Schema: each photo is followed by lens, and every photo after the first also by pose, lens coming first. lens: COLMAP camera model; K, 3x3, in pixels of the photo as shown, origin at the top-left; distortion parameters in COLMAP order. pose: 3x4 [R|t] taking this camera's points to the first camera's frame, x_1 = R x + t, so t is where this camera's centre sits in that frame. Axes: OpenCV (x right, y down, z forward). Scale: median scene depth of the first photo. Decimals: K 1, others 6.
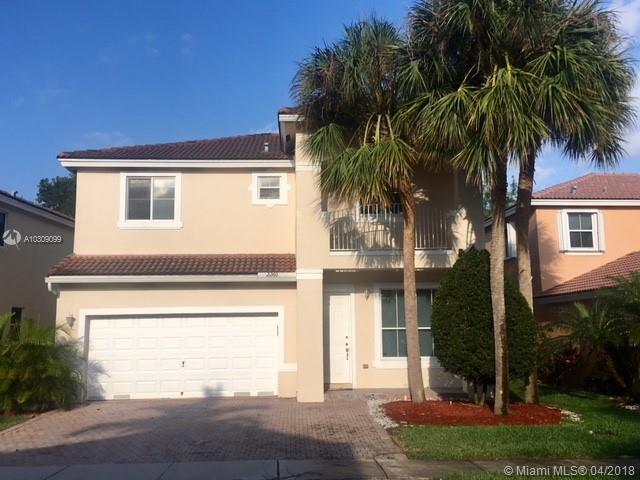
lens RADIAL K [[673.3, 0, 320.0], [0, 673.3, 240.0], [0, 0, 1]] dist [0.079297, -0.001892]
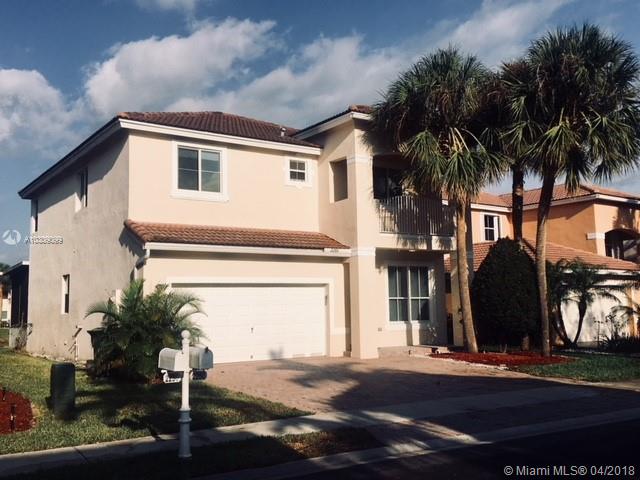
lens RADIAL K [[673.3, 0, 320.0], [0, 673.3, 240.0], [0, 0, 1]] dist [0.079297, -0.001892]
pose [[0.848835, 0.048650, 0.526415, -0.683204], [-0.065942, 0.997724, 0.014123, 0.018921], [-0.524530, -0.046701, 0.850110, 0.042923]]
